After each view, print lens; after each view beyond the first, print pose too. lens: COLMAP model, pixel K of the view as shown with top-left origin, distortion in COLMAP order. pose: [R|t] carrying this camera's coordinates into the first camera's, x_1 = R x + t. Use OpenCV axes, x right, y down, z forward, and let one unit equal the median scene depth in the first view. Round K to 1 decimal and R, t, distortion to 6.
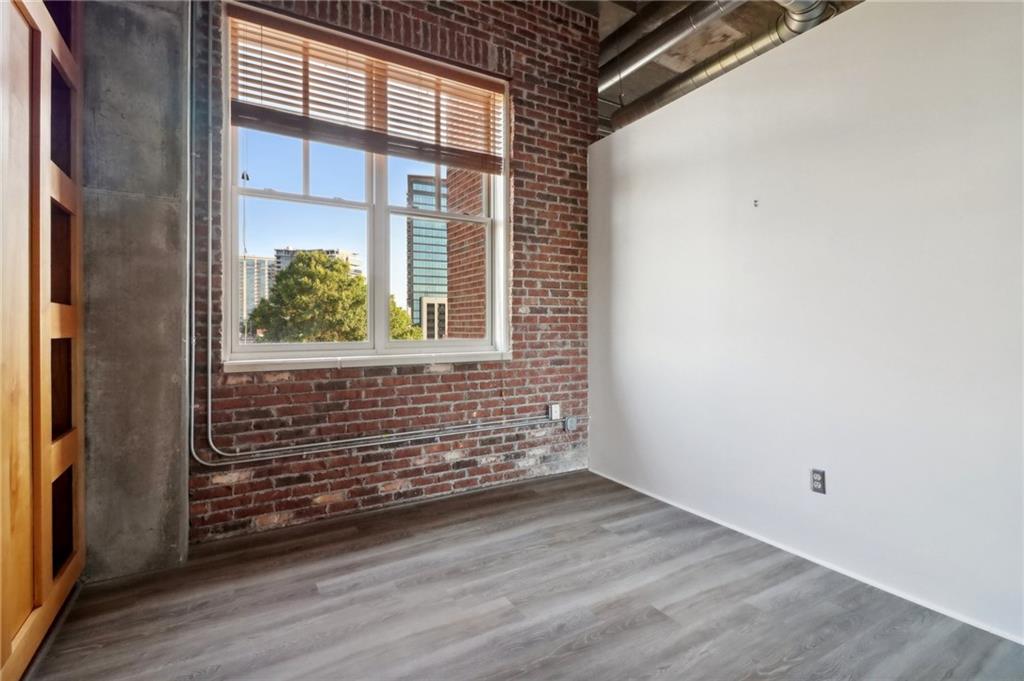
lens RADIAL K [[482.0, 0, 514.6], [0, 482.0, 334.2], [0, 0, 1]] dist [0.004483, -0.002754]
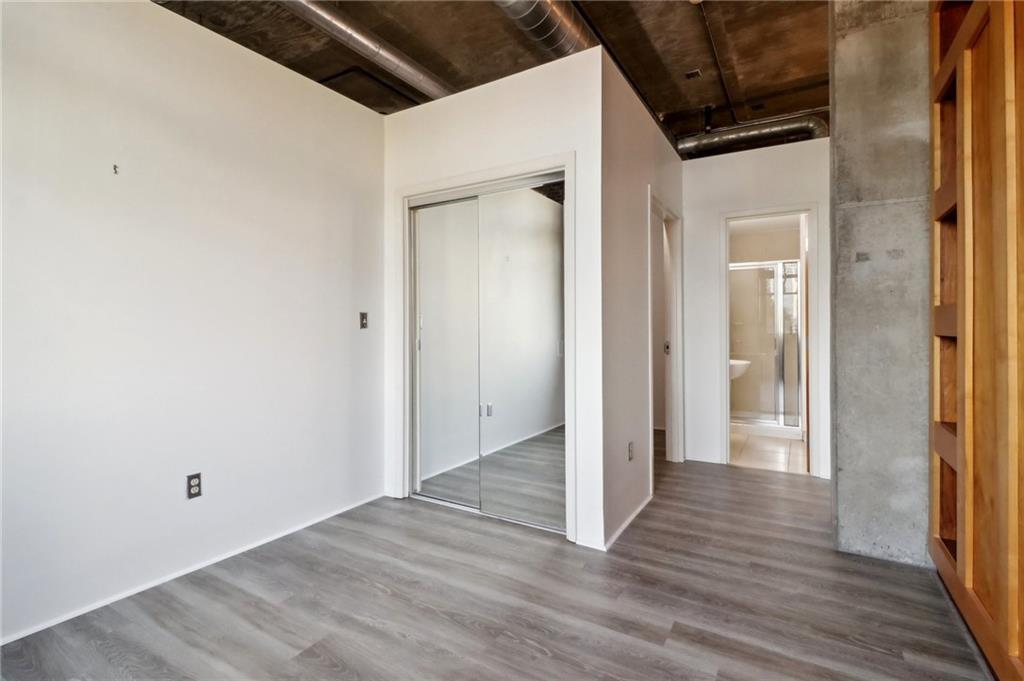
lens RADIAL K [[482.0, 0, 515.8], [0, 482.0, 333.5], [0, 0, 1]] dist [0.004483, -0.002754]
pose [[-0.470248, -0.002923, 0.882529, -0.563714], [0.014455, 0.999835, 0.011013, -0.005214], [-0.882416, 0.017936, -0.470128, 0.921711]]
